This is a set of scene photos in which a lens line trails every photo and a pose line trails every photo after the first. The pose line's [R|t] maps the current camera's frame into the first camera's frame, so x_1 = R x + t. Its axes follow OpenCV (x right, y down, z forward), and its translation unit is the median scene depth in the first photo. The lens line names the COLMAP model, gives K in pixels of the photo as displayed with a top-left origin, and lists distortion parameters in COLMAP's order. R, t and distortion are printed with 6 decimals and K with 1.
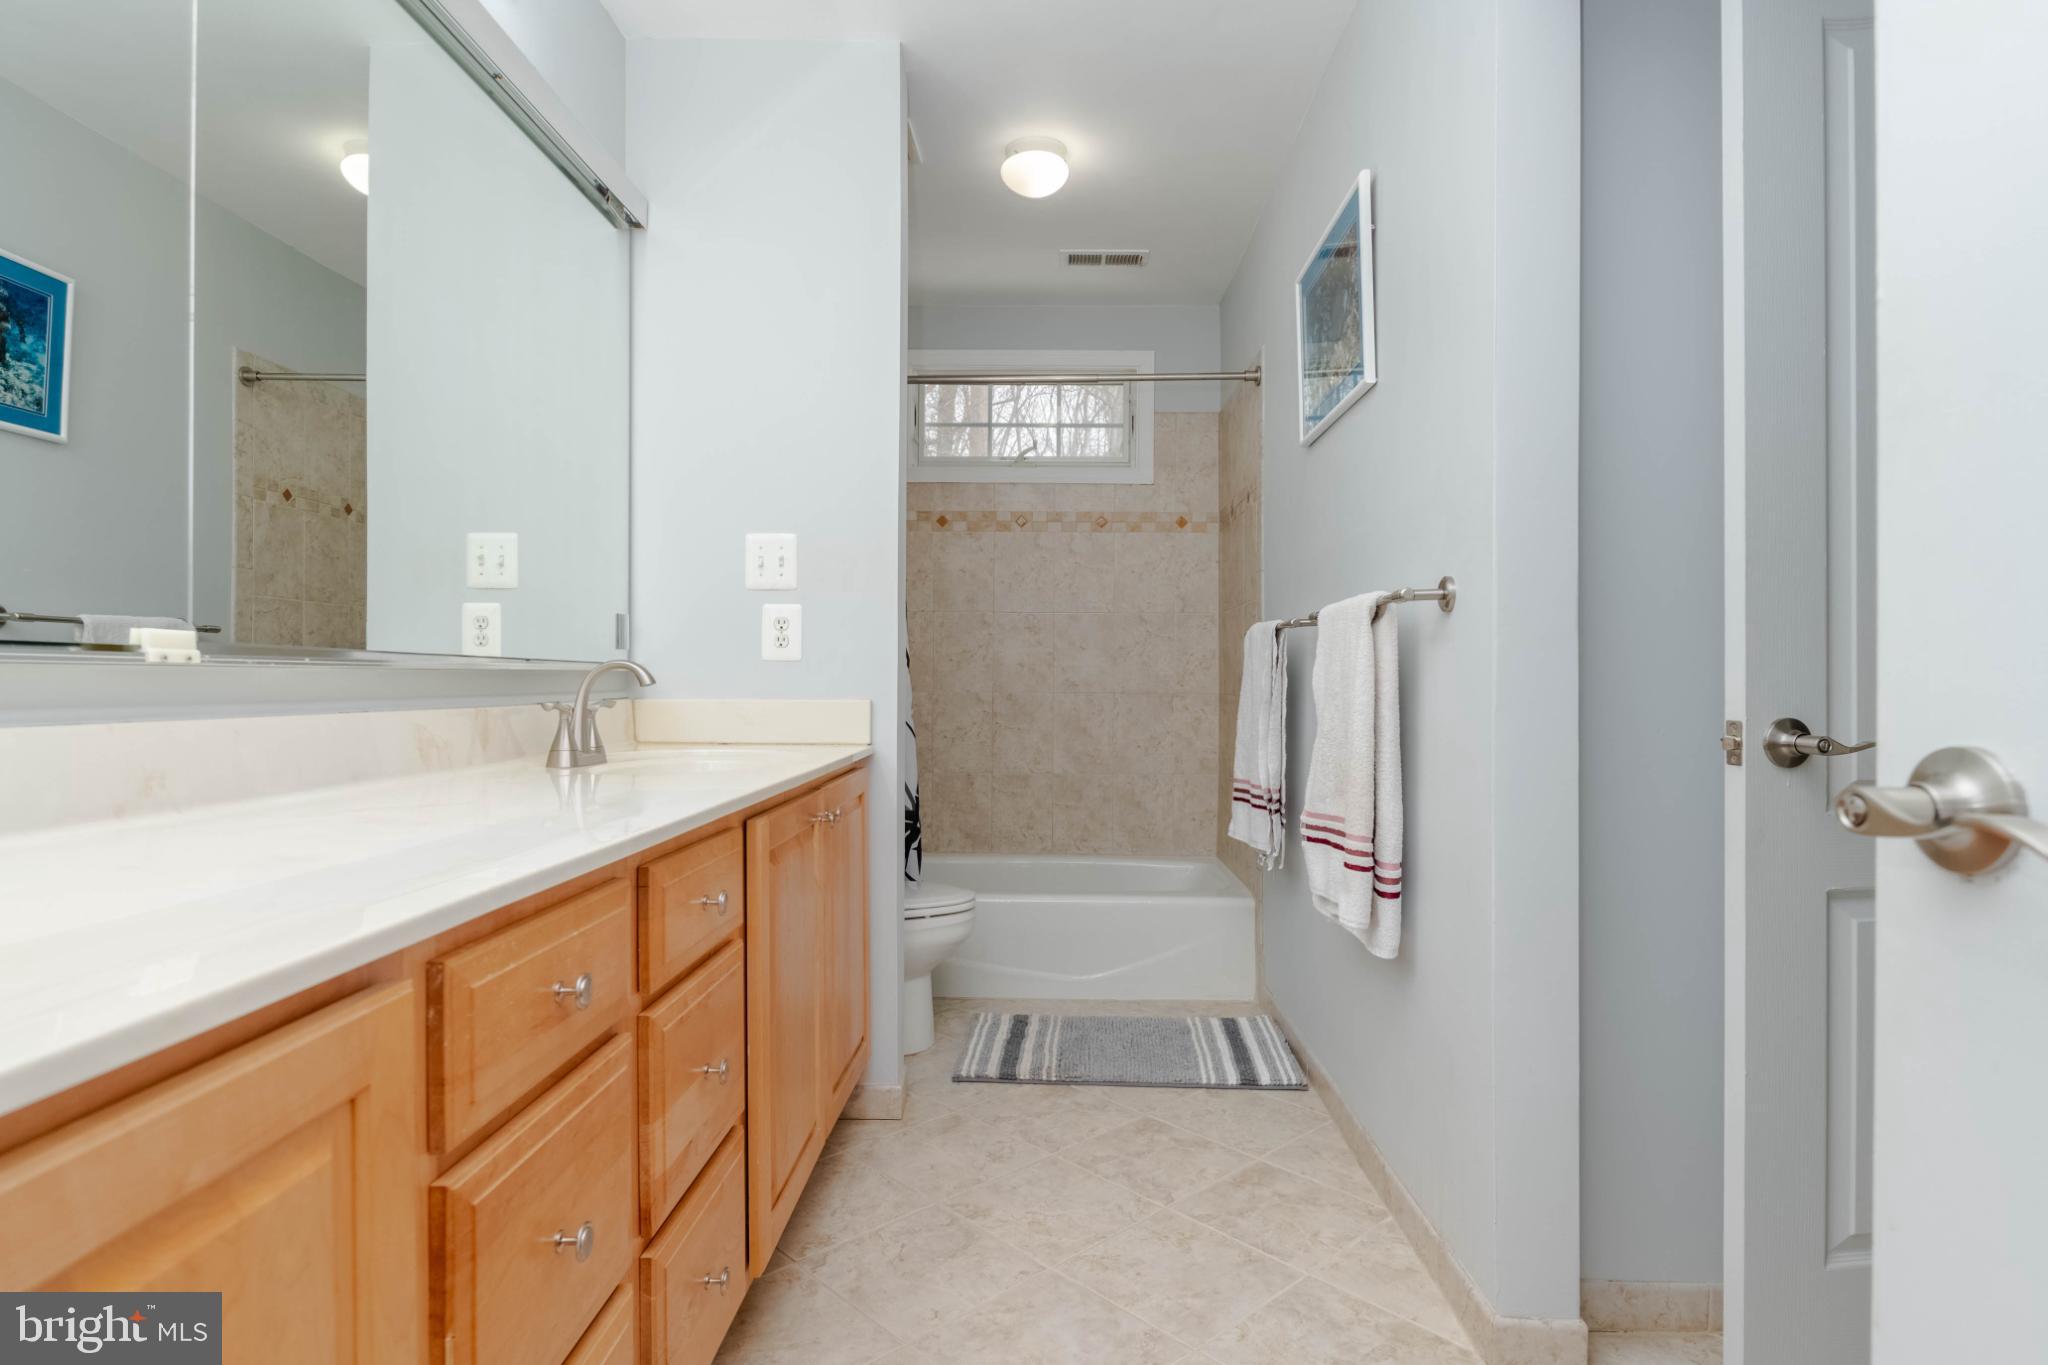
lens RADIAL K [[1073.7, 0, 1027.8], [0, 1073.7, 671.1], [0, 0, 1]] dist [-0.004154, -0.002896]
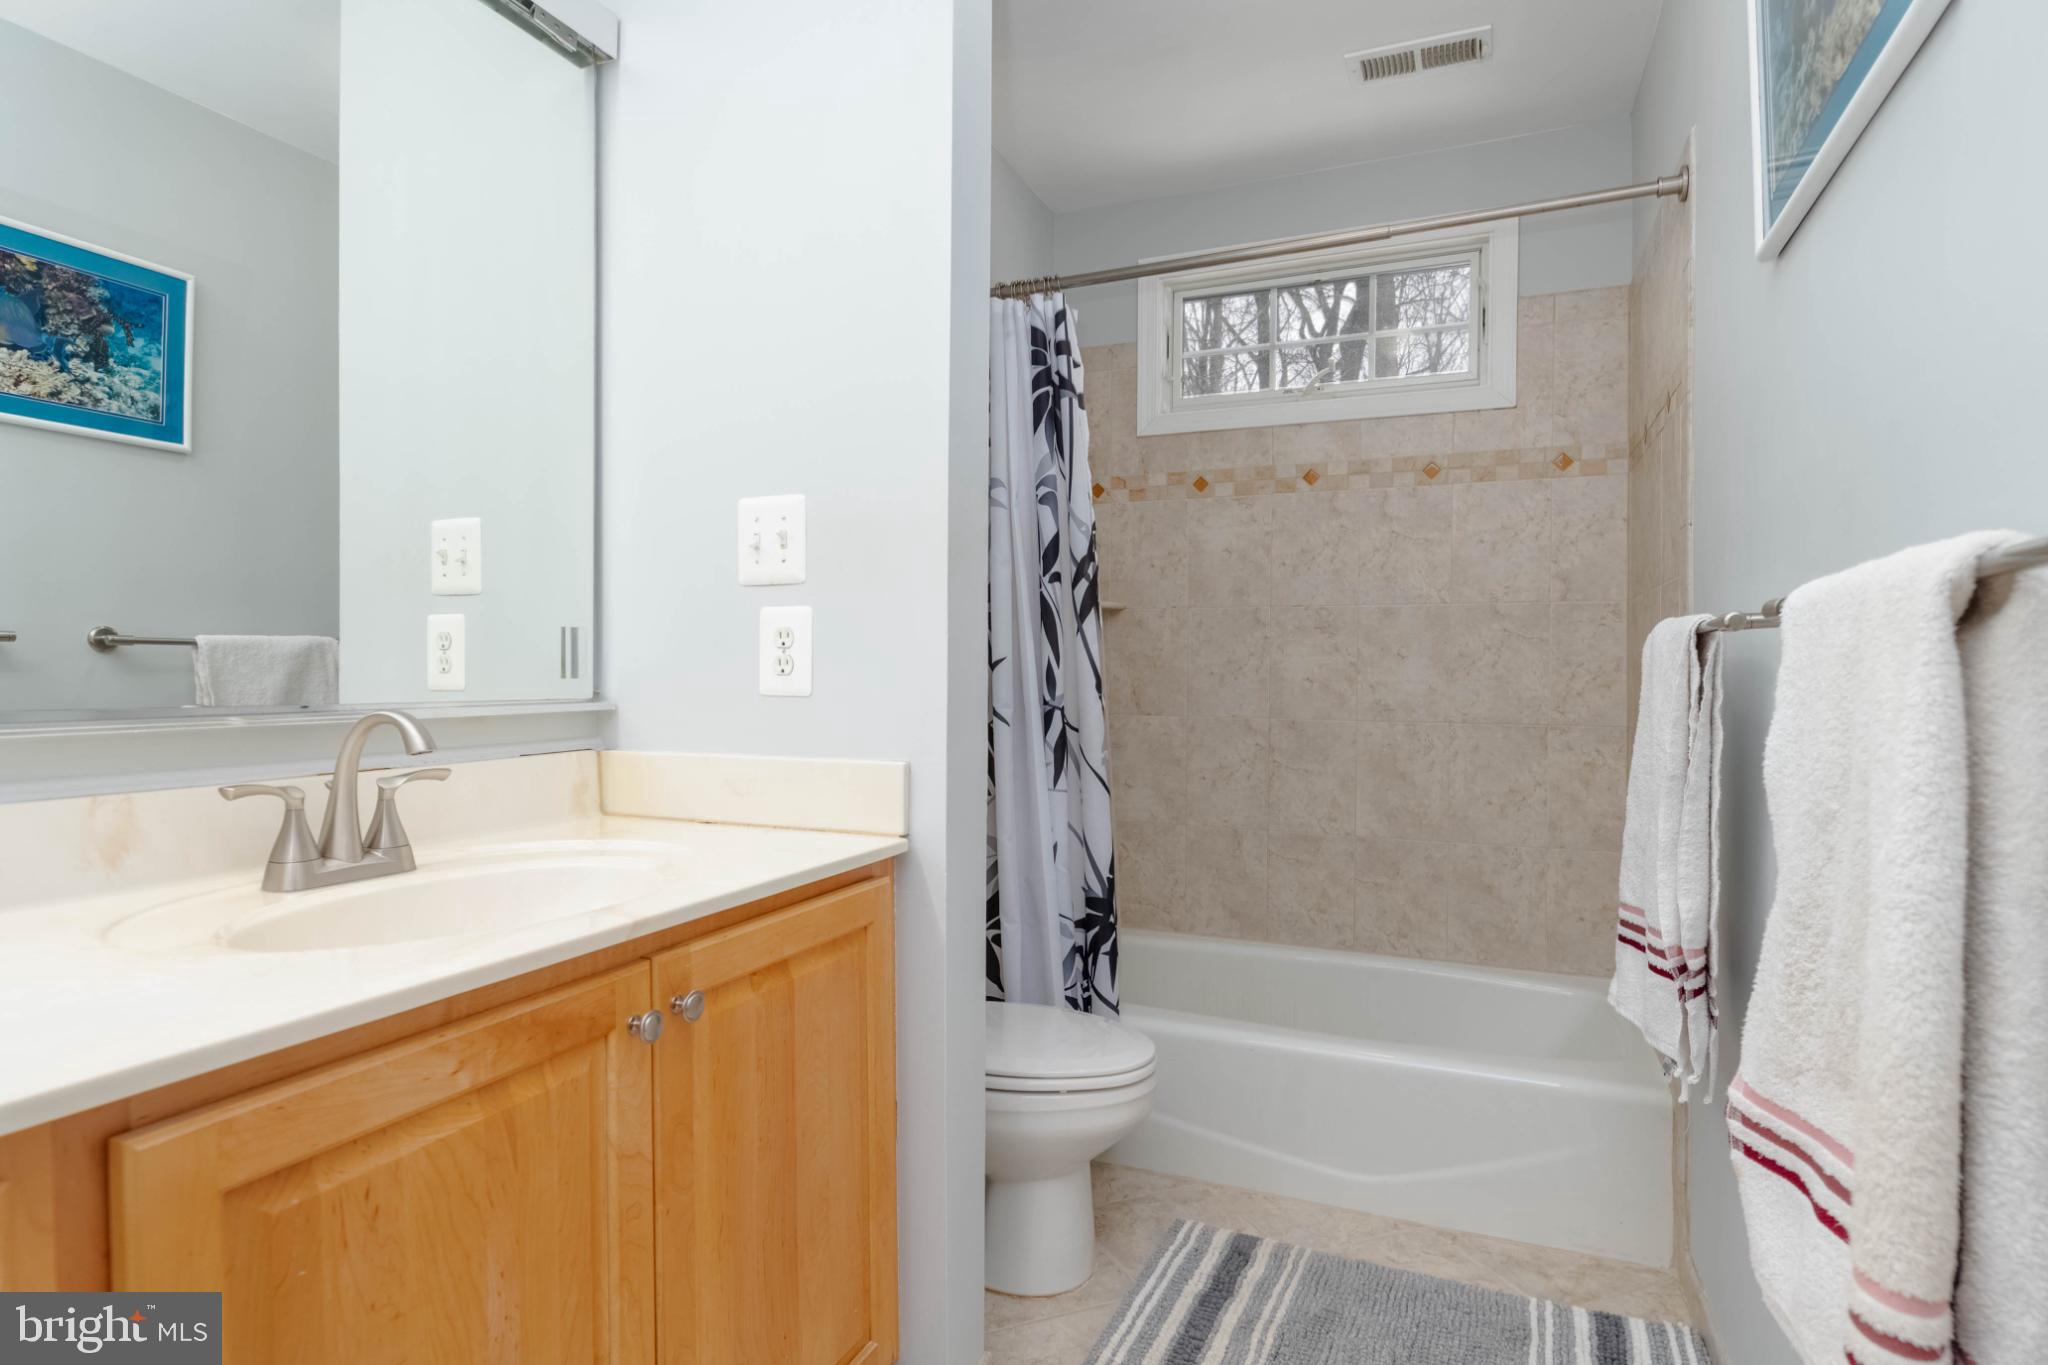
lens RADIAL K [[1073.7, 0, 1017.0], [0, 1073.7, 680.0], [0, 0, 1]] dist [-0.004154, -0.002896]
pose [[0.925989, 0.001100, -0.377548, 0.111808], [0.004169, 0.999905, 0.013137, -0.021713], [0.377527, -0.013739, 0.925897, 0.370173]]
